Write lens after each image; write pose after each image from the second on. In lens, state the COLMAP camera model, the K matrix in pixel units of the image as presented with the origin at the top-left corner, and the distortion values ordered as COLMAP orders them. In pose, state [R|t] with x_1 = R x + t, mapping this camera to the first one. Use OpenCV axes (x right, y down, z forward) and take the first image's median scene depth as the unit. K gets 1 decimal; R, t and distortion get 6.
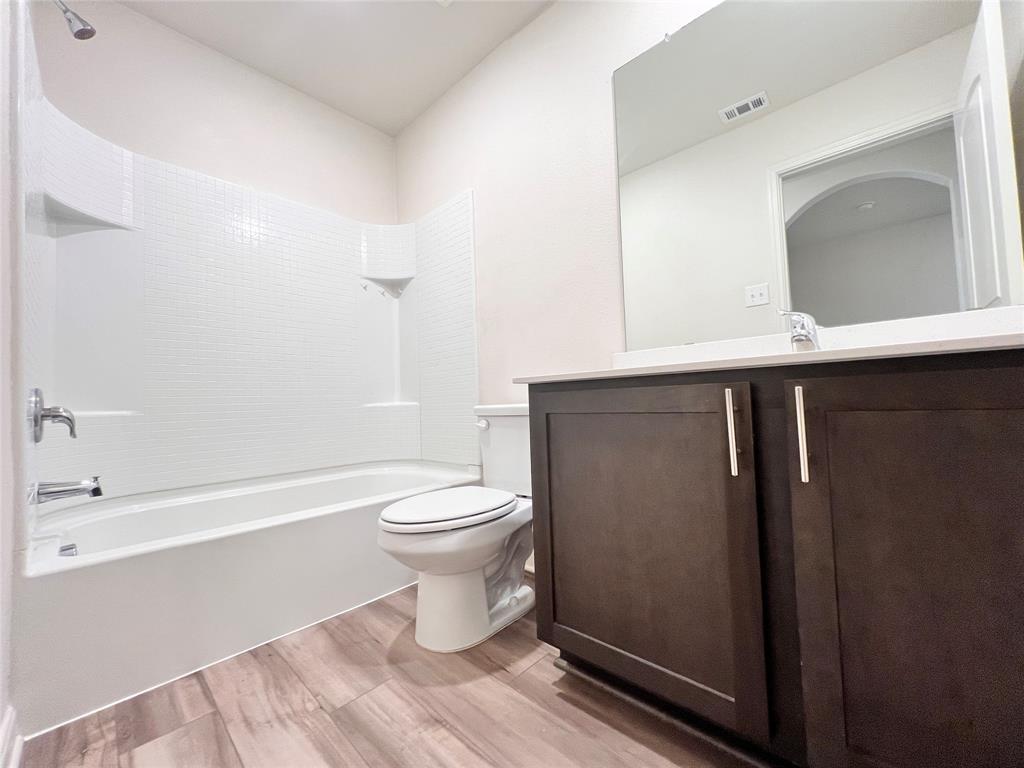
lens RADIAL K [[424.6, 0, 512.0], [0, 424.6, 367.1], [0, 0, 1]] dist [-0.000525, -0.000270]
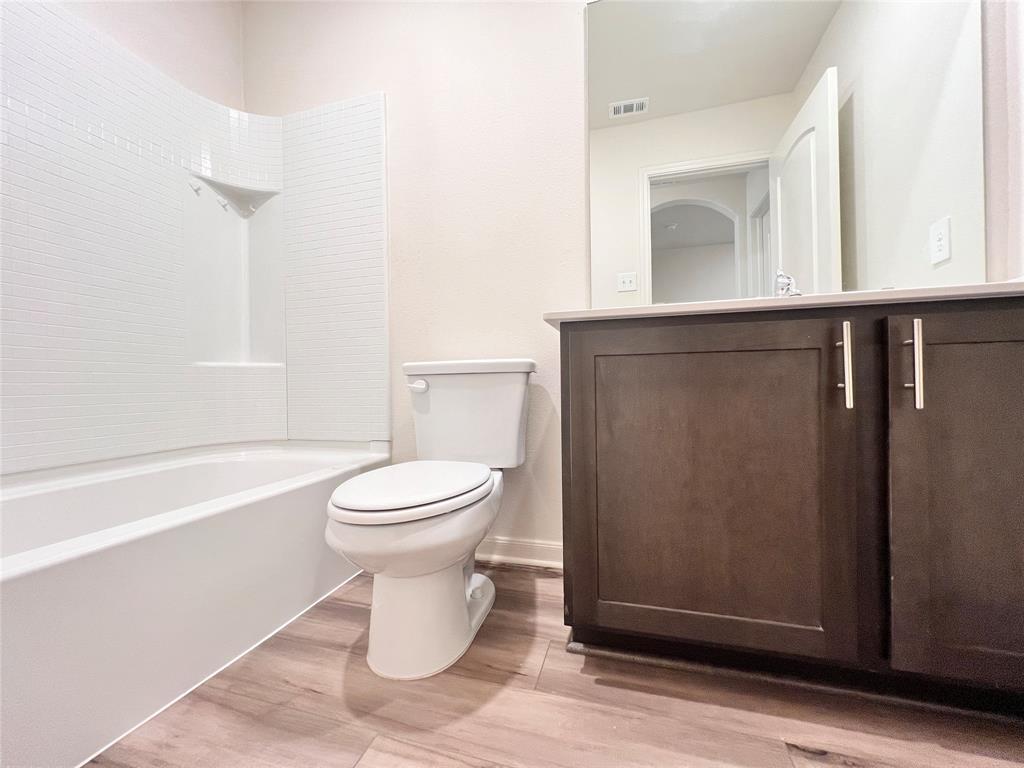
lens RADIAL K [[421.6, 0, 510.8], [0, 421.6, 373.3], [0, 0, 1]] dist [-0.000886, 0.000037]
pose [[0.881908, 0.034286, 0.470172, -0.376232], [-0.051456, 0.998394, 0.023712, 0.109426], [-0.468604, -0.045105, 0.882256, 0.287330]]
